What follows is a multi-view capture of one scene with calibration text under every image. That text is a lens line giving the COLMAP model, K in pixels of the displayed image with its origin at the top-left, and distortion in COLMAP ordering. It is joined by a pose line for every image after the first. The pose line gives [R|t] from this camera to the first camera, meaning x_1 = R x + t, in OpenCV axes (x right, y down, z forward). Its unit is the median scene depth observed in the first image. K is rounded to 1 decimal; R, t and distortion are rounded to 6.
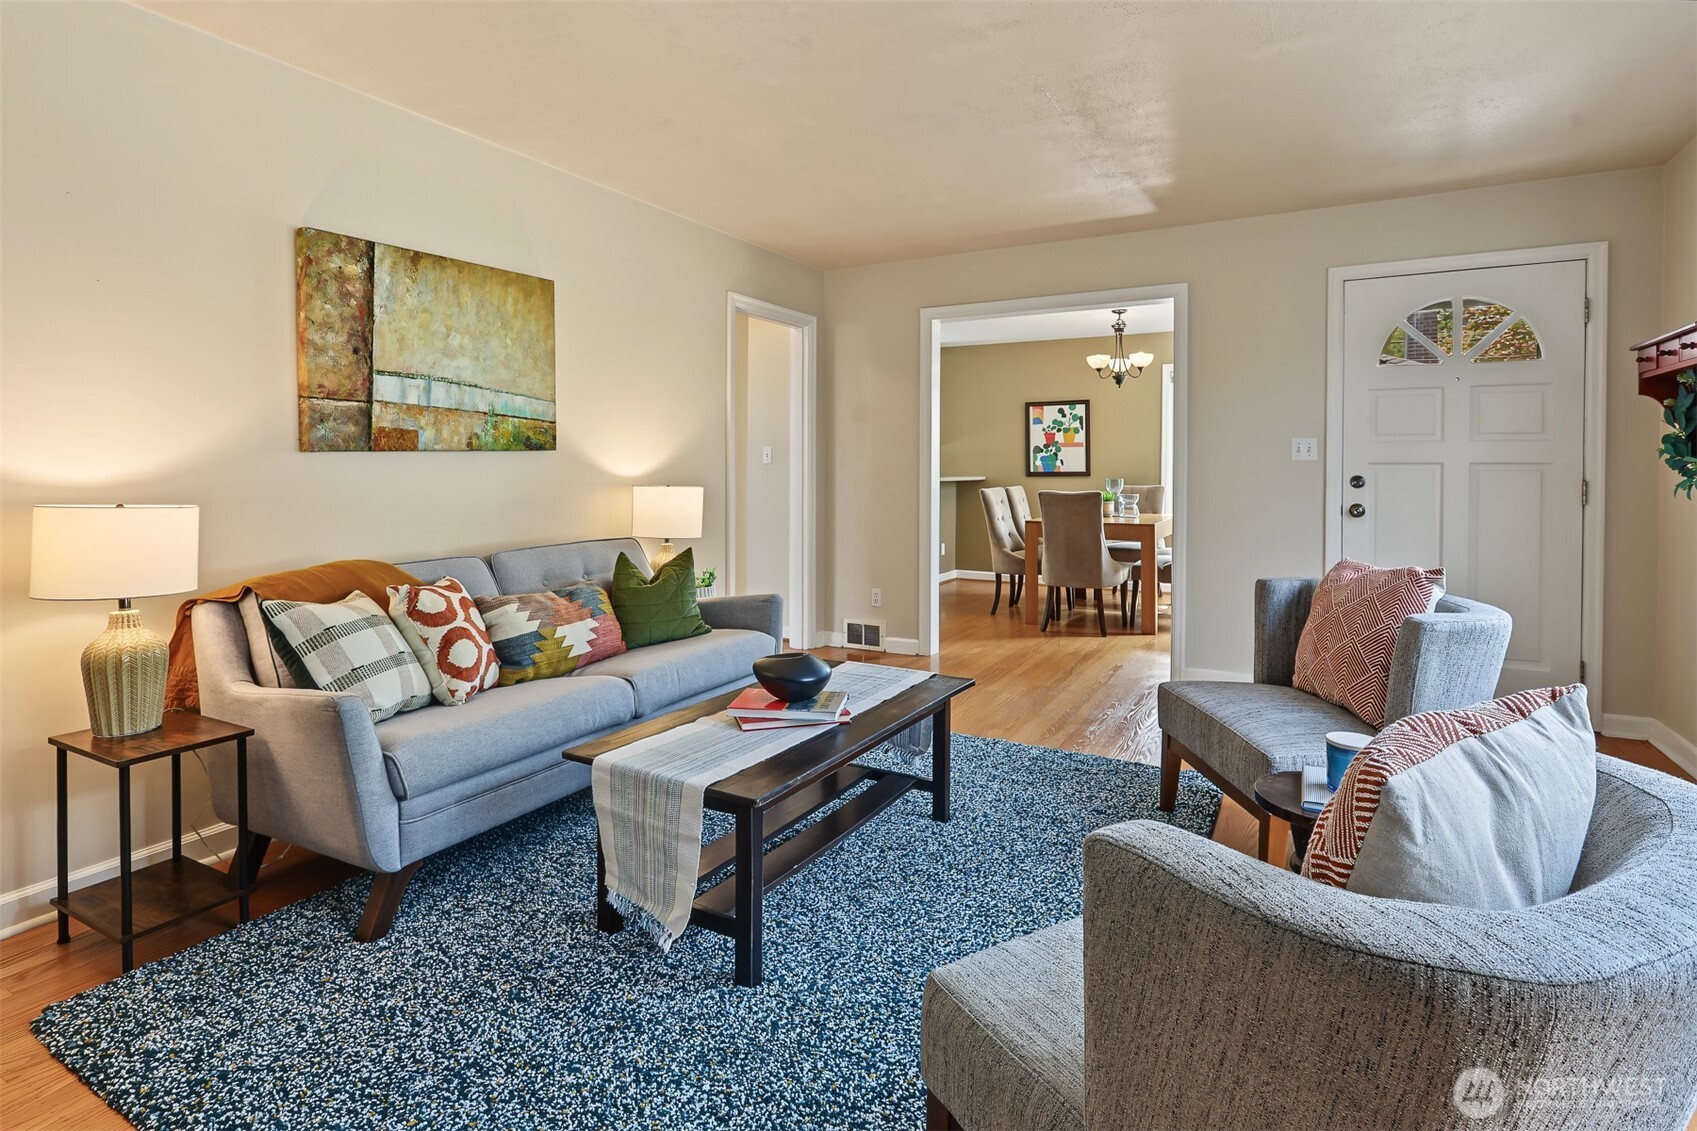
lens RADIAL K [[859.1, 0, 845.1], [0, 859.1, 475.8], [0, 0, 1]] dist [-0.002140, 0.000572]
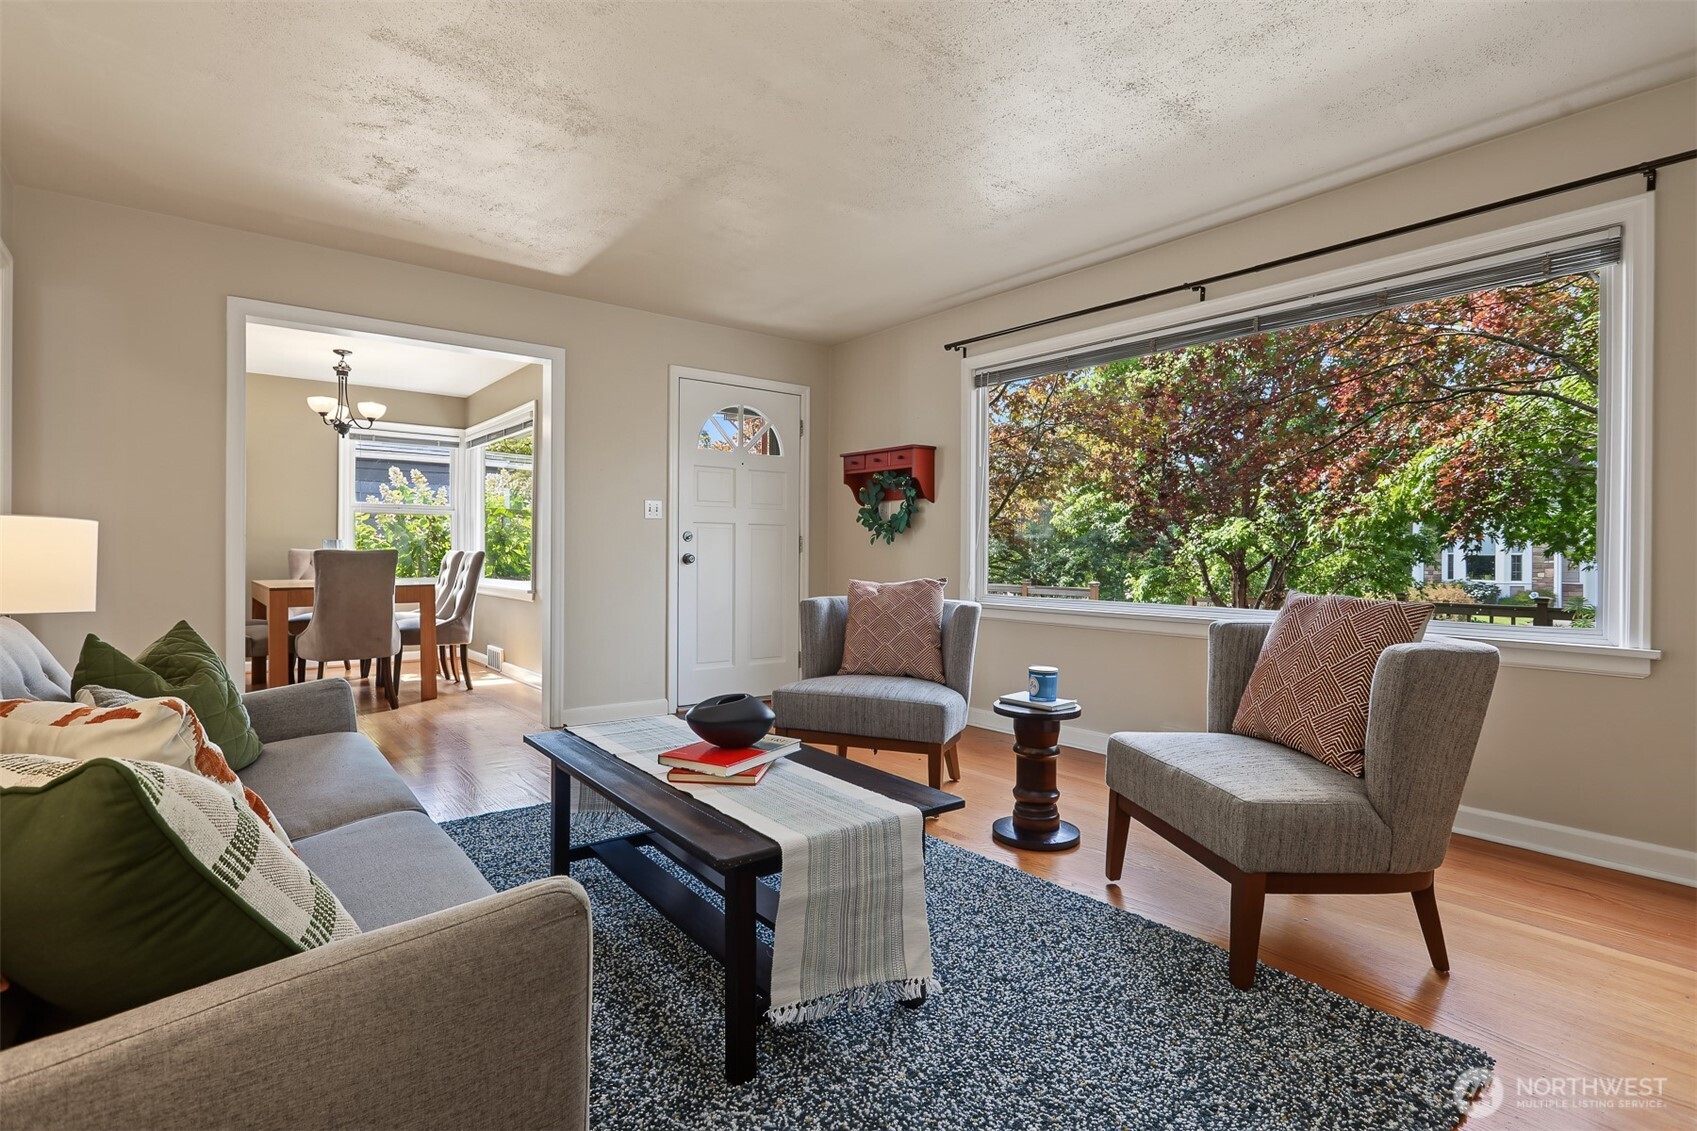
lens RADIAL K [[823.1, 0, 839.8], [0, 823.1, 556.9], [0, 0, 1]] dist [-0.005390, -0.000035]
pose [[0.378531, -0.004819, 0.925576, -0.621609], [0.004630, 0.999984, 0.003313, 0.047238], [-0.925577, 0.003031, 0.378547, 0.442772]]
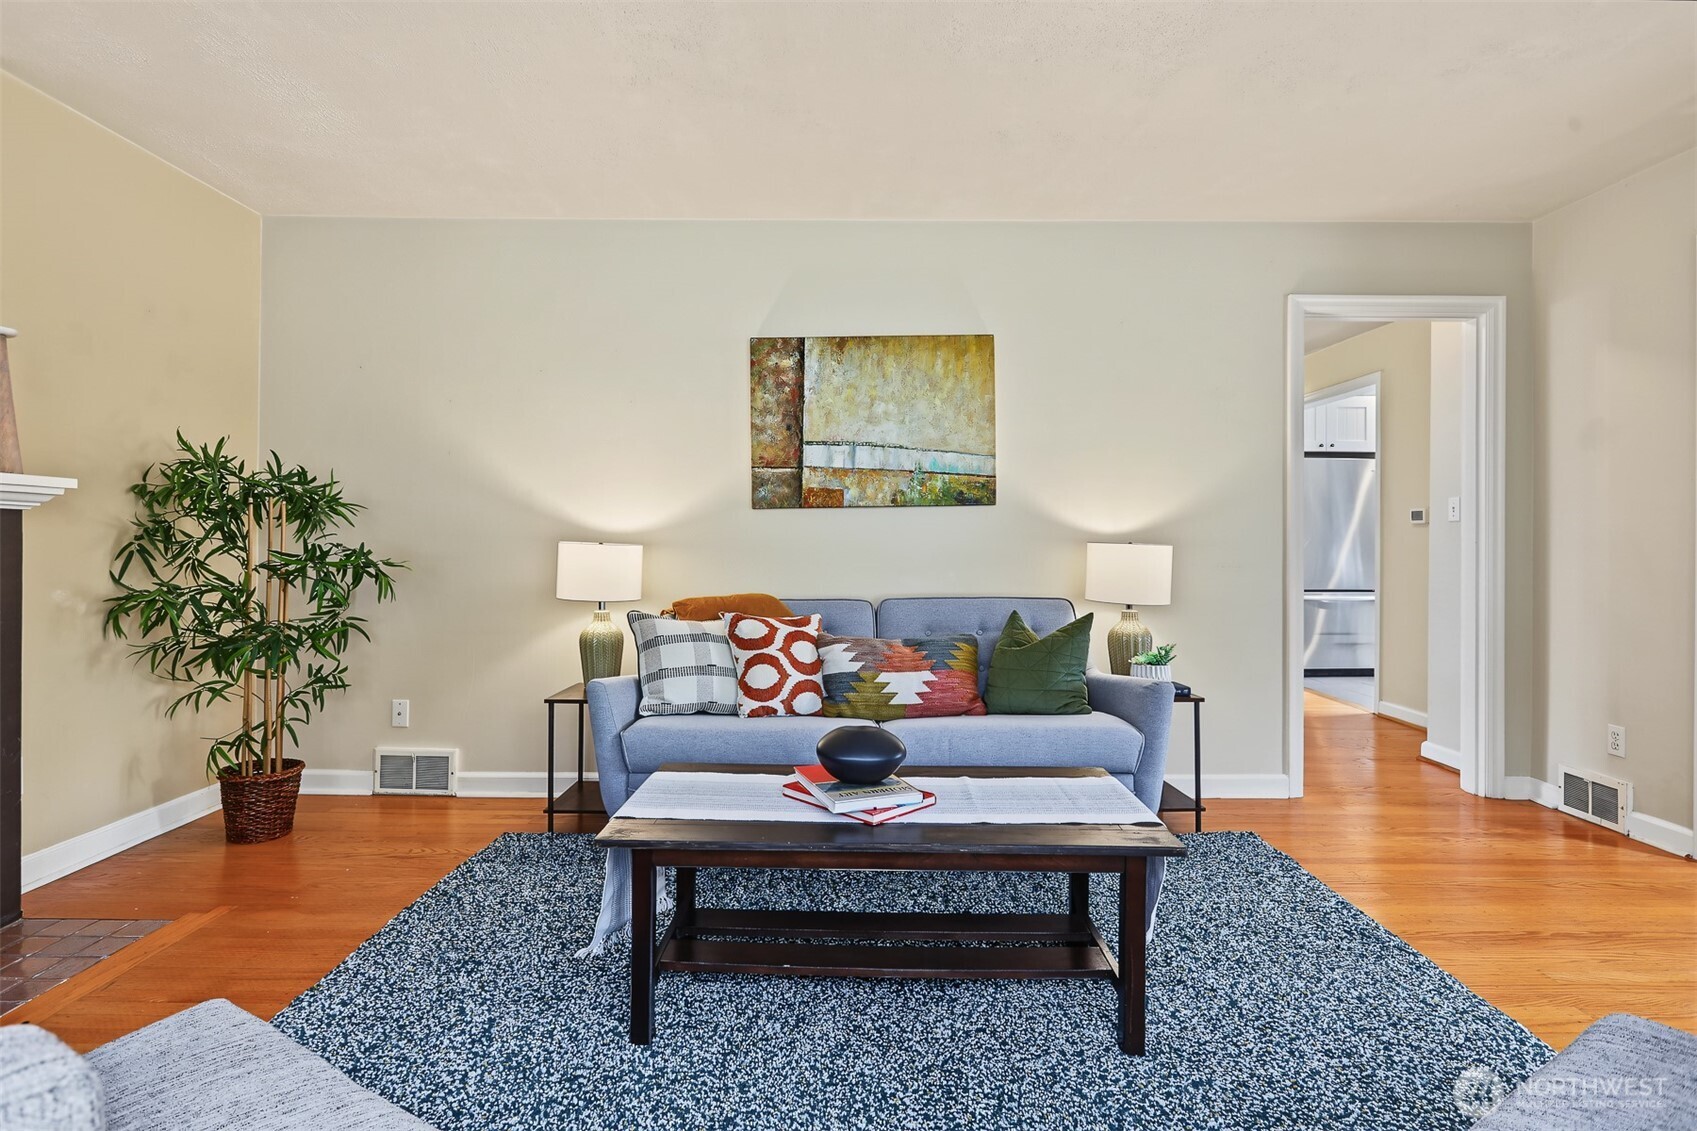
lens RADIAL K [[830.9, 0, 848.1], [0, 830.9, 542.1], [0, 0, 1]] dist [-0.006885, -0.000319]
pose [[0.490205, 0.003289, -0.871601, 0.495114], [-0.012448, 0.999917, -0.003227, 0.022258], [0.871518, 0.012432, 0.490205, 0.455890]]
